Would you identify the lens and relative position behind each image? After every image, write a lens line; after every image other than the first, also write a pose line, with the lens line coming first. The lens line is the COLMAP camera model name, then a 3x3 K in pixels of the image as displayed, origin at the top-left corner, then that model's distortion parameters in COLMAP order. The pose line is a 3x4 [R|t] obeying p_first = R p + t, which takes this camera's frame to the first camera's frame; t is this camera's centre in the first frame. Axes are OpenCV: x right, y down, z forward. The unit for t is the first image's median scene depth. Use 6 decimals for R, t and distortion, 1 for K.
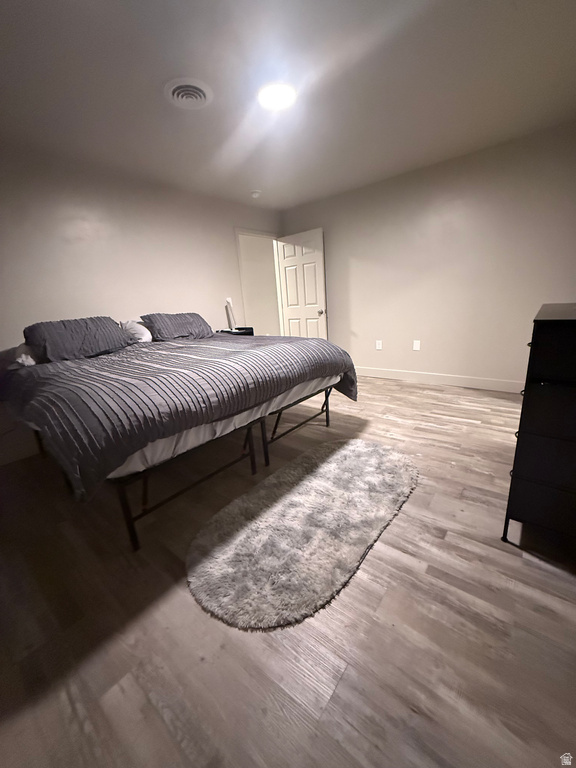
lens RADIAL K [[305.4, 0, 288.0], [0, 305.4, 384.0], [0, 0, 1]] dist [0.000271, 0.000366]
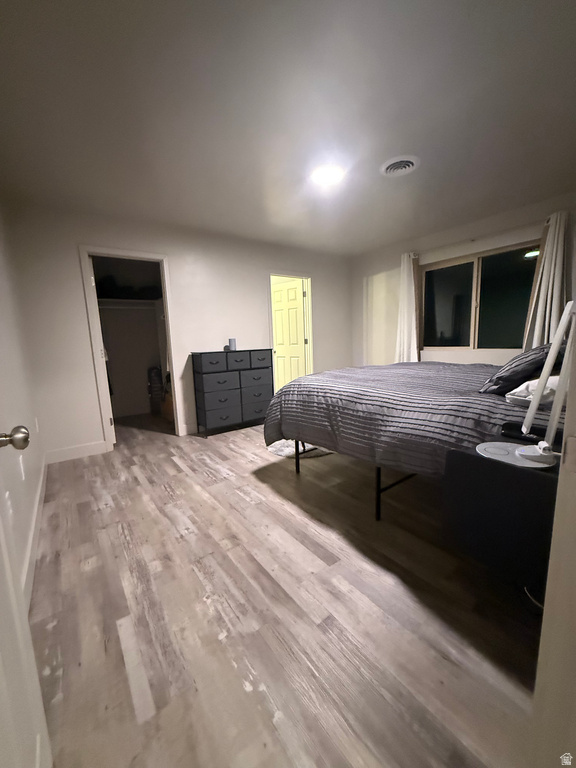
lens RADIAL K [[305.4, 0, 288.0], [0, 305.4, 384.0], [0, 0, 1]] dist [0.000271, 0.000366]
pose [[-0.965467, 0.066221, 0.251970, -0.089809], [0.161321, 0.911391, 0.378606, -0.448605], [-0.204571, 0.406180, -0.890600, 1.664782]]
